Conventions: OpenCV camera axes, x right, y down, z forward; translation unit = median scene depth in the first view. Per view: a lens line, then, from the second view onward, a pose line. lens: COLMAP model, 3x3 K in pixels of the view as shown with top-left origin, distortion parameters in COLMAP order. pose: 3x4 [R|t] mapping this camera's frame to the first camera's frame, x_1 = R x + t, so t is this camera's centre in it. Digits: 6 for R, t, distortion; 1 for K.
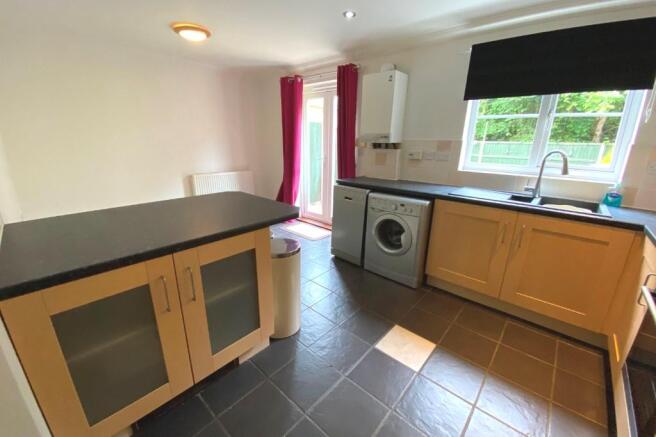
lens RADIAL K [[259.0, 0, 328.0], [0, 259.0, 218.5], [0, 0, 1]] dist [0.001015, 0.000041]
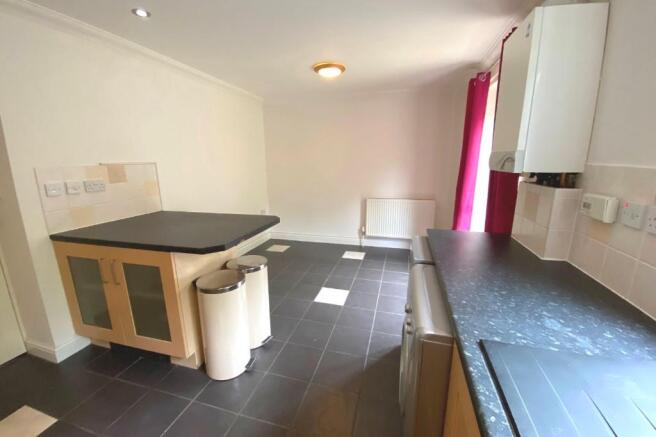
lens RADIAL K [[271.4, 0, 327.5], [0, 271.4, 210.8], [0, 0, 1]] dist [-0.000042, -0.000042]
pose [[0.424649, 0.142516, -0.894071, 0.660251], [-0.240444, 0.969822, 0.040389, -0.217357], [0.872846, 0.197822, 0.446101, 0.667878]]
